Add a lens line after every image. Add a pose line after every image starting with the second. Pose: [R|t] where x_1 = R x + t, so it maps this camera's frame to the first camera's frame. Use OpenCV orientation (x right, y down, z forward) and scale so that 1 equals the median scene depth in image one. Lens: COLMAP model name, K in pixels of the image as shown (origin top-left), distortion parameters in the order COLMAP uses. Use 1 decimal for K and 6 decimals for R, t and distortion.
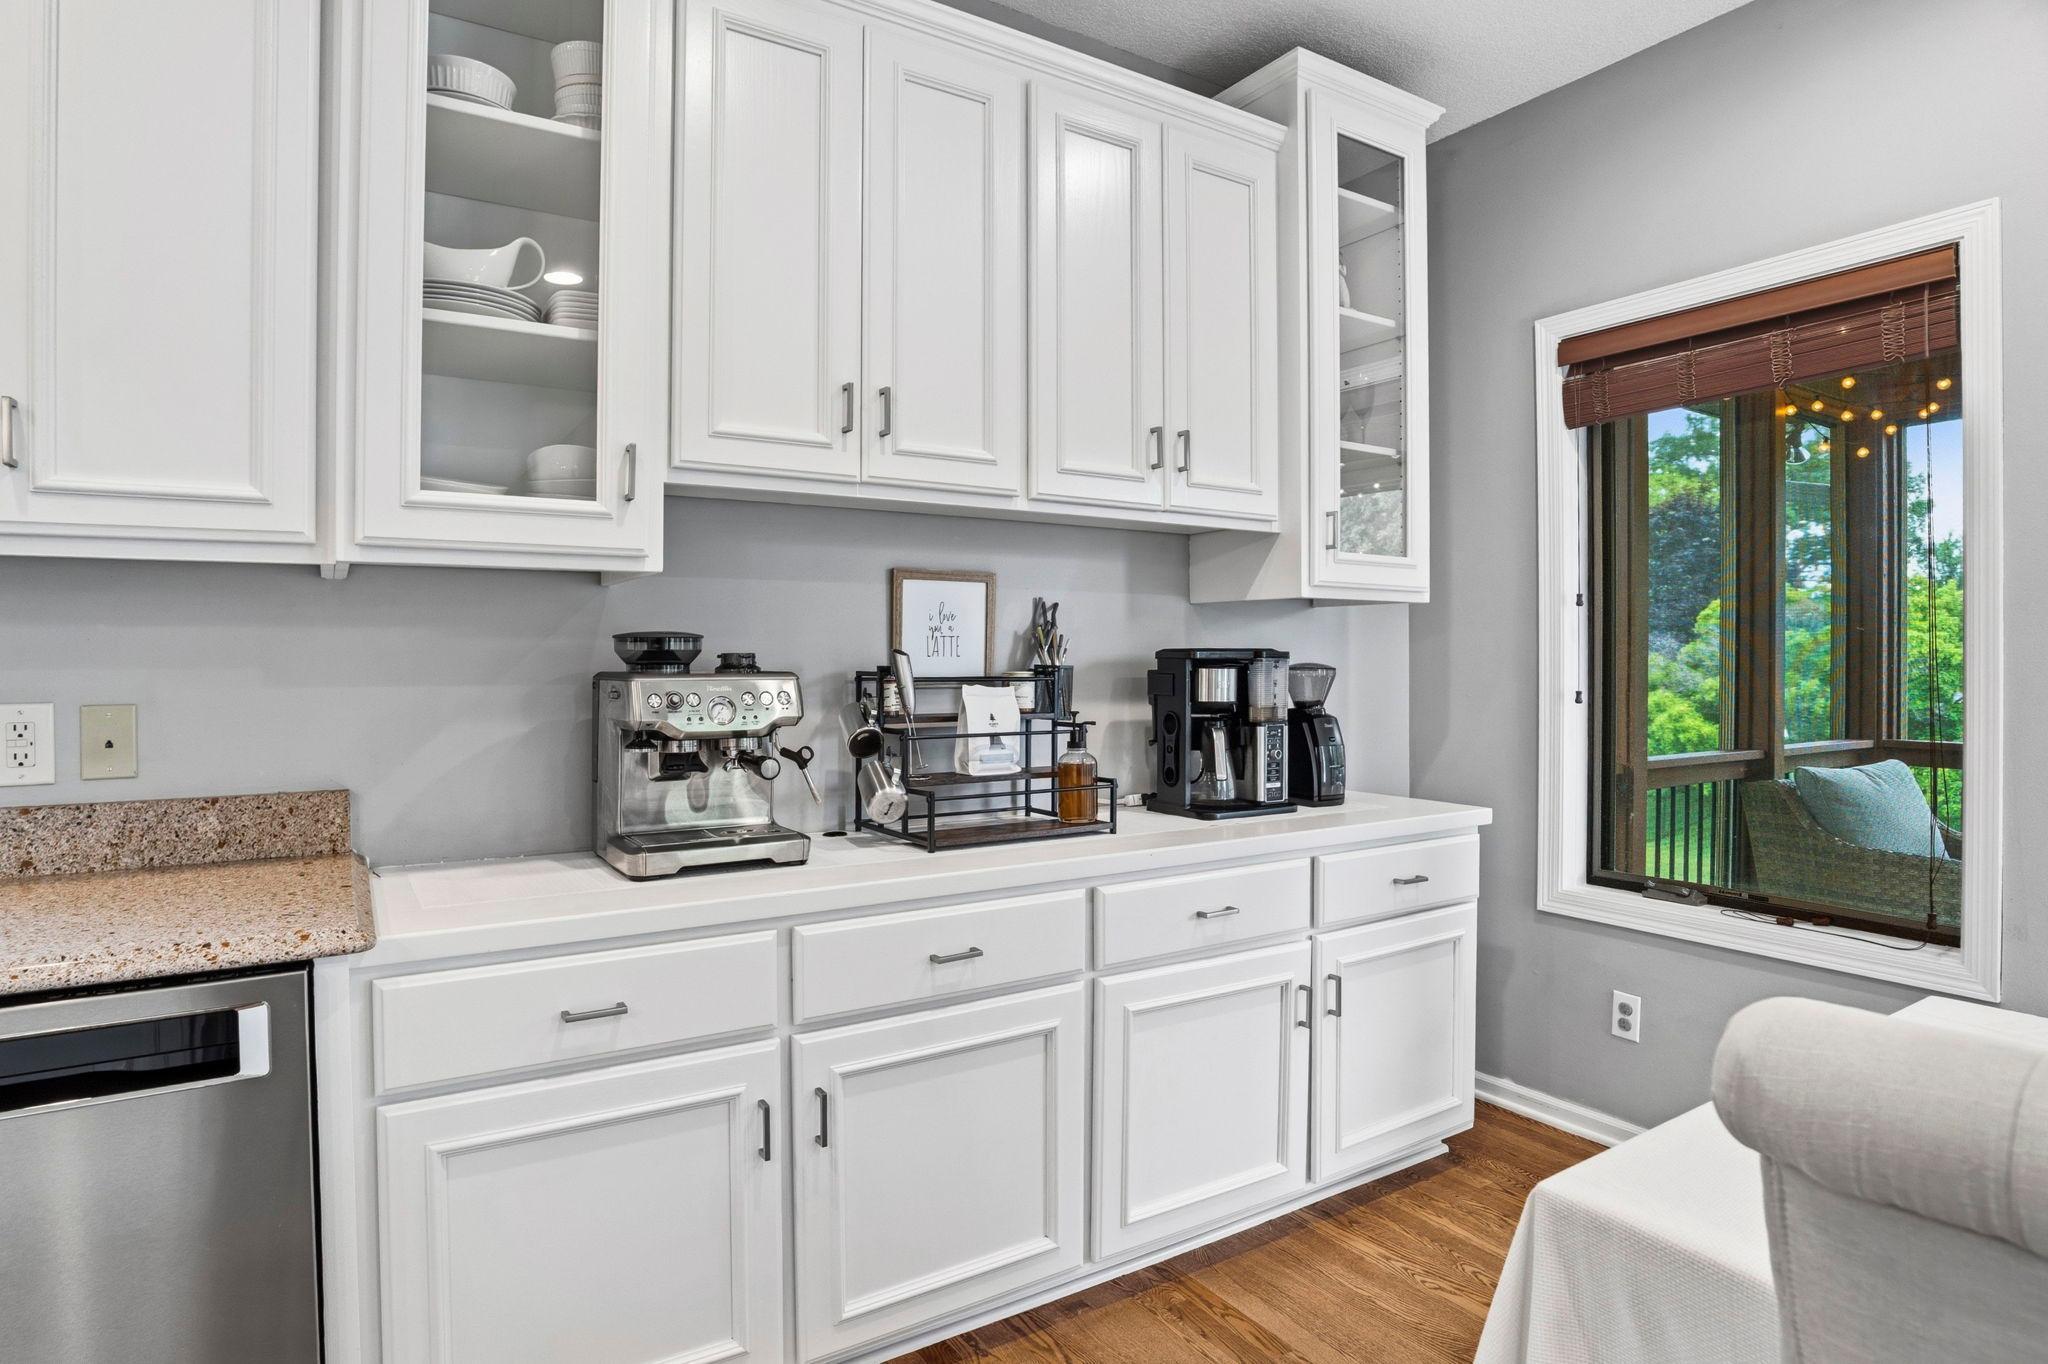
lens RADIAL K [[1084.6, 0, 968.0], [0, 1084.6, 669.2], [0, 0, 1]] dist [-0.058719, 0.015566]
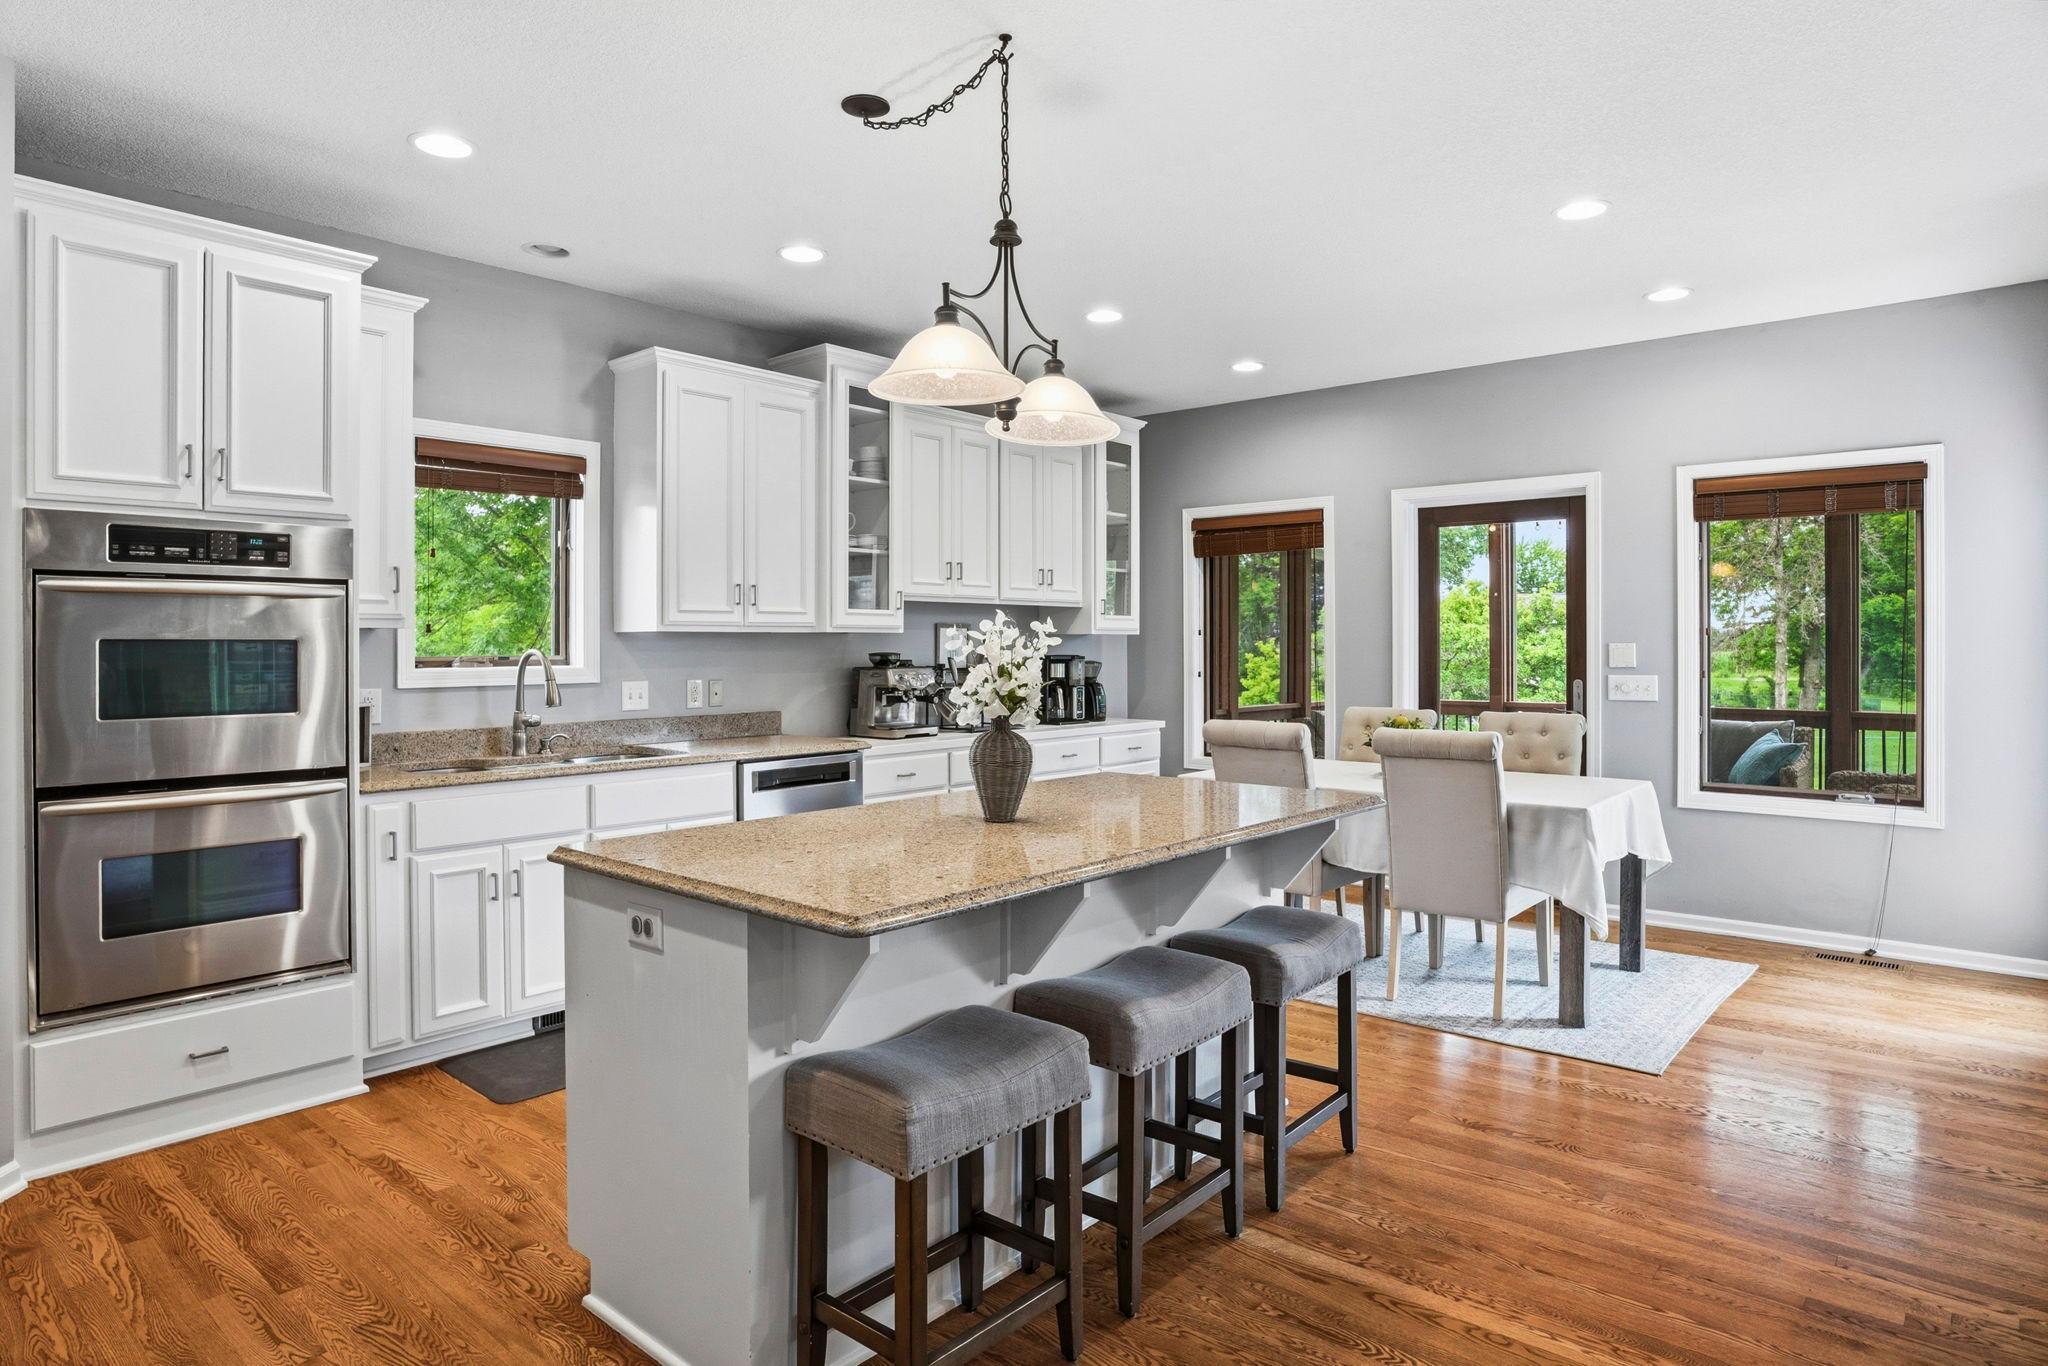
lens RADIAL K [[1208.4, 0, 989.3], [0, 1208.4, 652.8], [0, 0, 1]] dist [-0.007475, 0.001713]
pose [[0.953475, -0.003462, 0.301454, -0.728831], [0.003888, 0.999992, -0.000813, -0.022547], [-0.301448, 0.001947, 0.953480, -1.522083]]
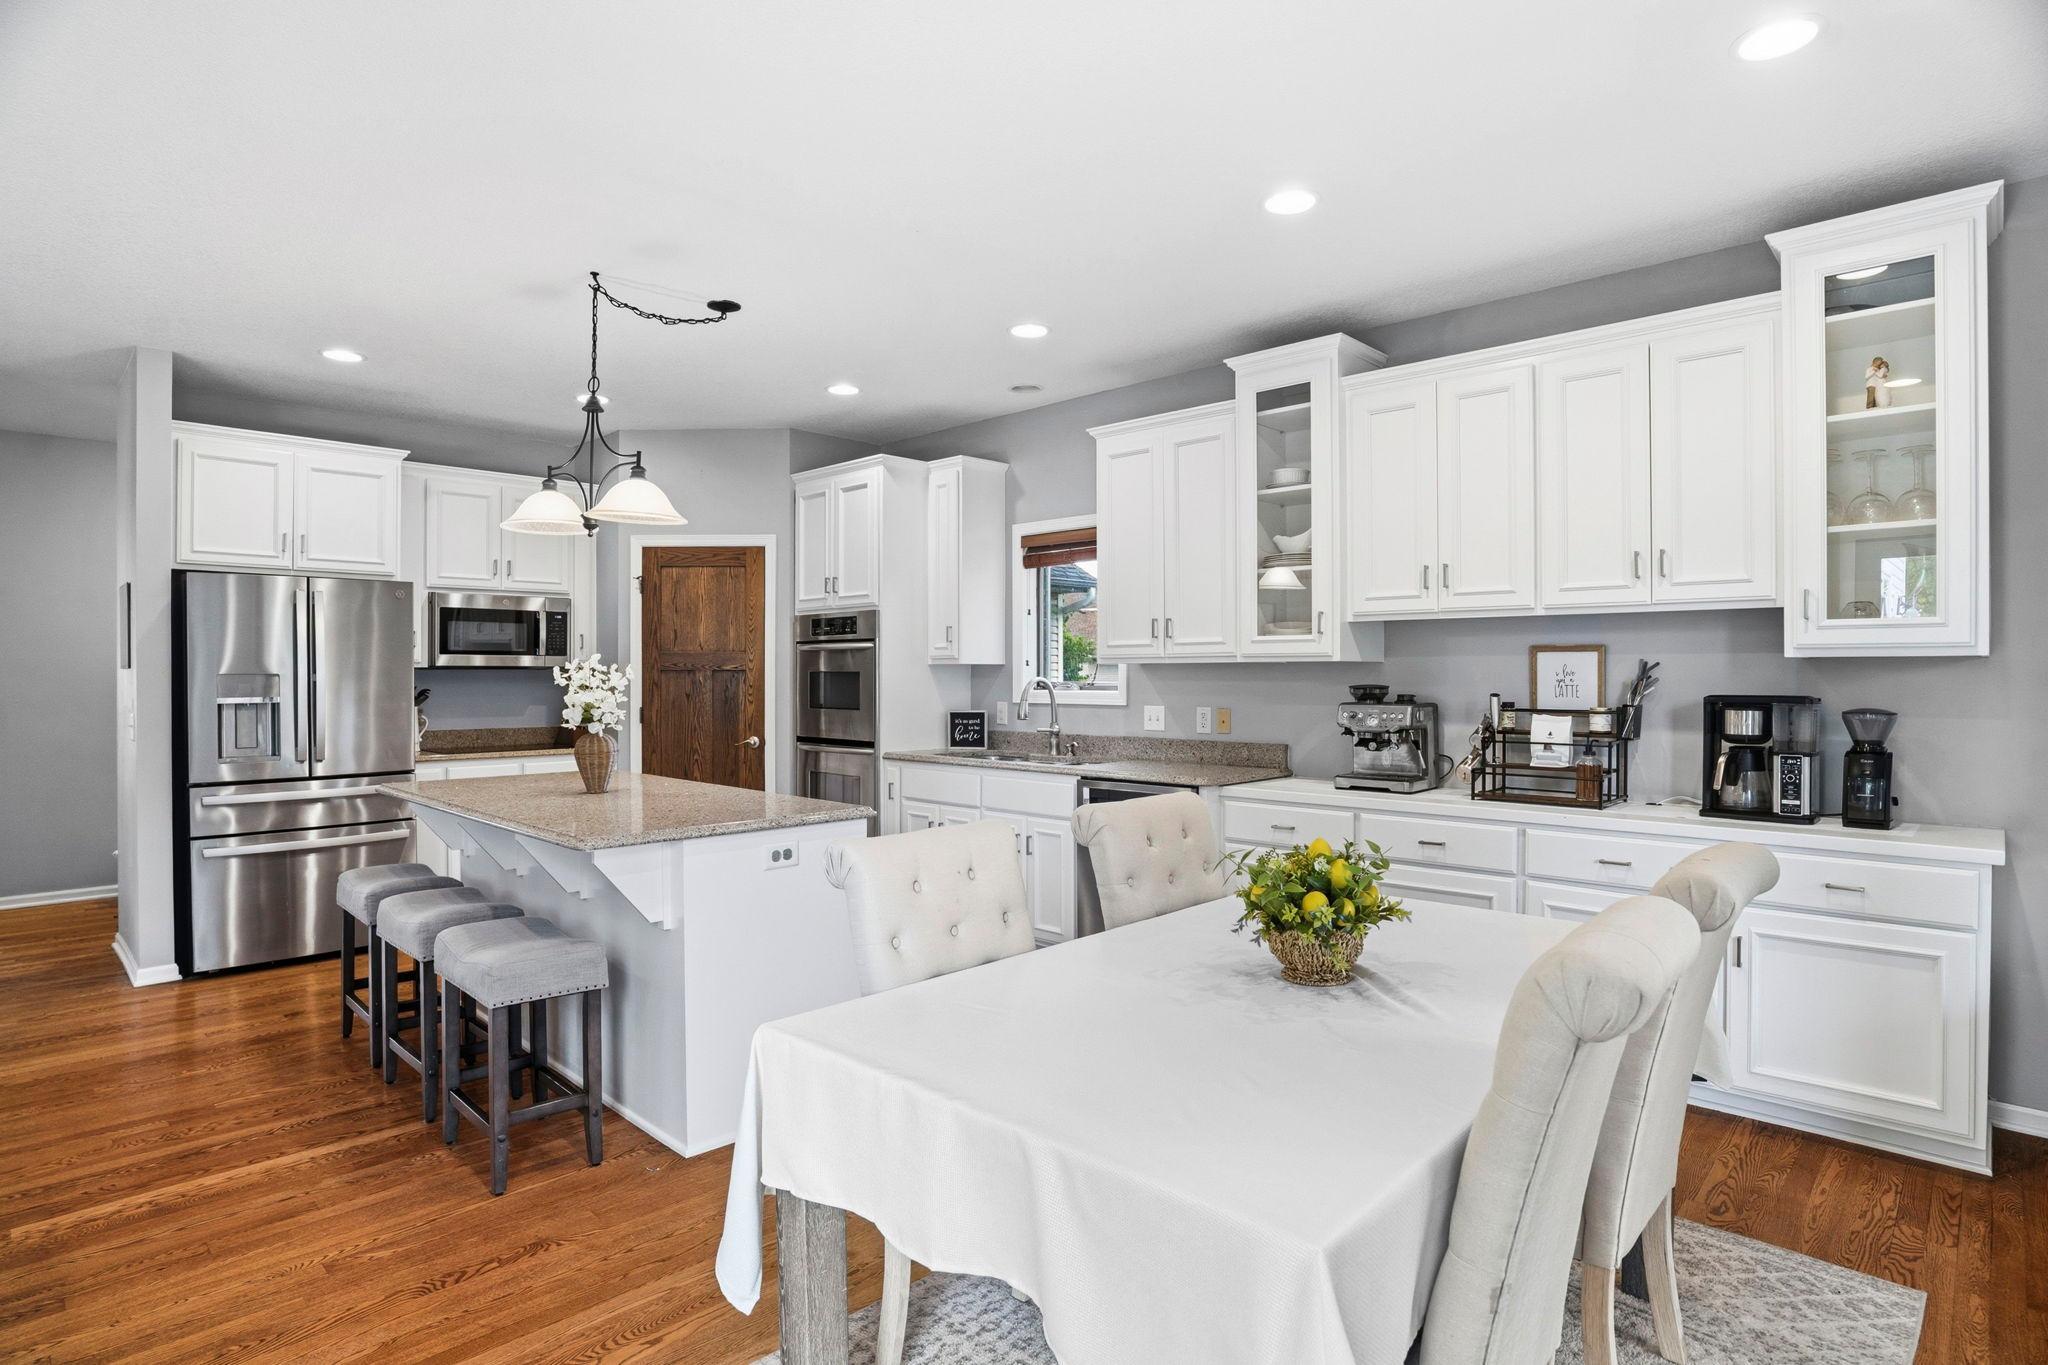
lens RADIAL K [[1091.8, 0, 998.7], [0, 1091.8, 677.2], [0, 0, 1]] dist [-0.002661, -0.000337]
pose [[0.257064, 0.004968, -0.966382, 1.303039], [-0.009414, 0.999952, 0.002636, -0.037001], [0.966348, 0.008420, 0.257099, -0.257218]]
